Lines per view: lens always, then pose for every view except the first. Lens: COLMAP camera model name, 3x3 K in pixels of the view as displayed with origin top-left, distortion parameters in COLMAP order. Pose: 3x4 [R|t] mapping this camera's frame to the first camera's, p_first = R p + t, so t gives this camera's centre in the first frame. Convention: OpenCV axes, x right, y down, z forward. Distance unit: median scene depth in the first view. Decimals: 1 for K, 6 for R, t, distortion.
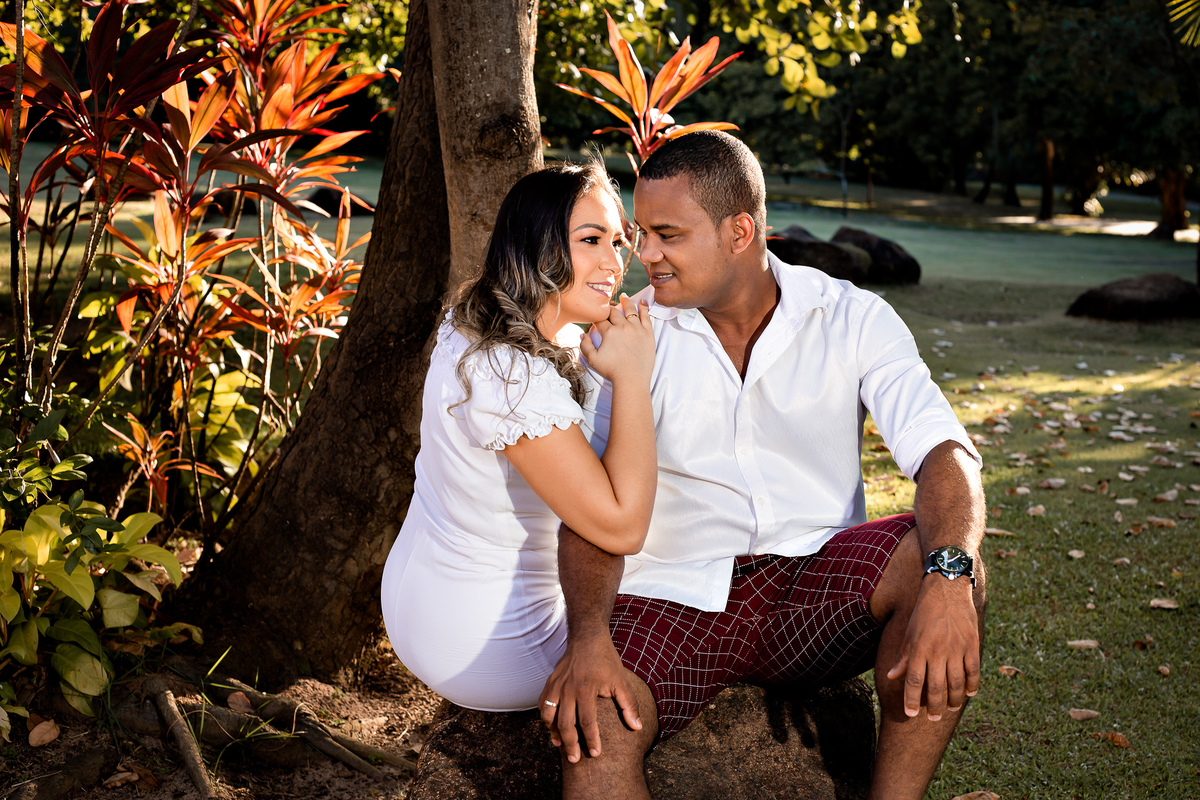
lens RADIAL K [[2144.0, 0, 601.5], [0, 2144.0, 394.3], [0, 0, 1]] dist [-0.071848, 0.000000]
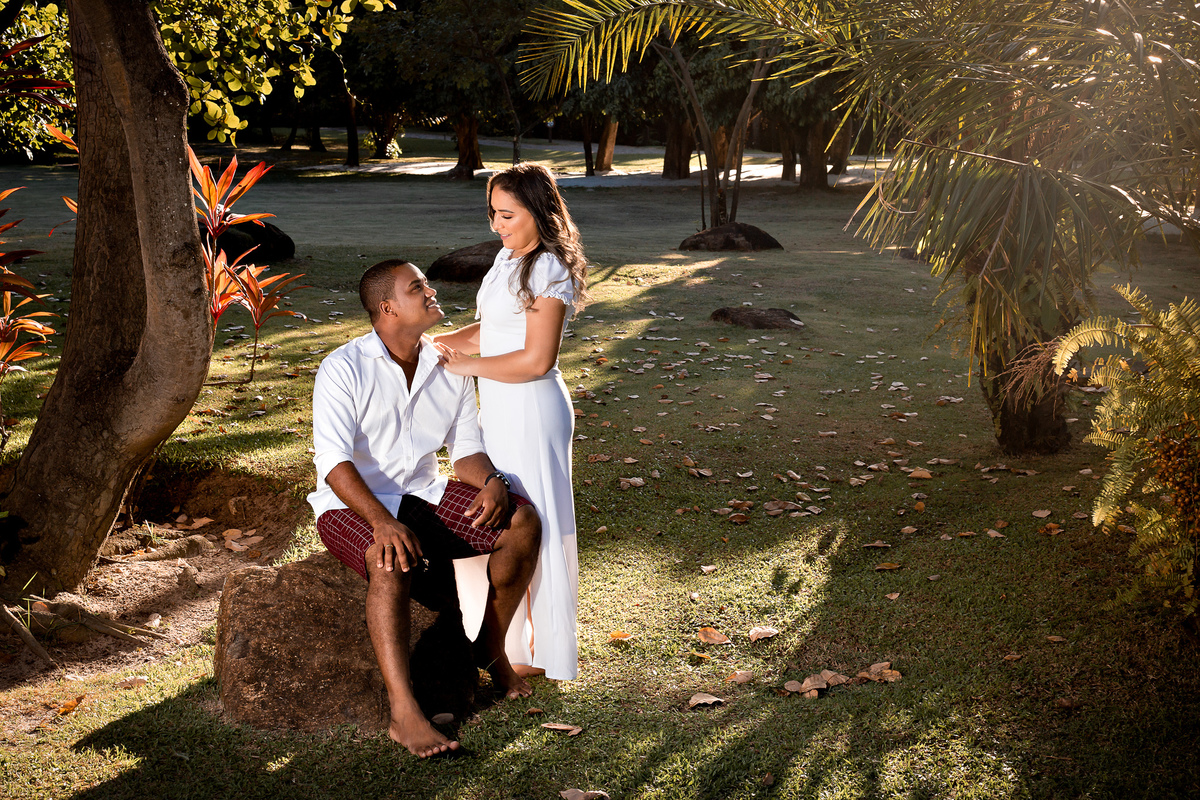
lens RADIAL K [[2144.0, 0, 600.3], [0, 2144.0, 401.3], [0, 0, 1]] dist [-0.071848, 0.000000]
pose [[0.944706, -0.082531, 0.317364, -0.112316], [0.070526, 0.996298, 0.049154, -0.025963], [-0.320246, -0.024054, 0.947029, -0.281030]]
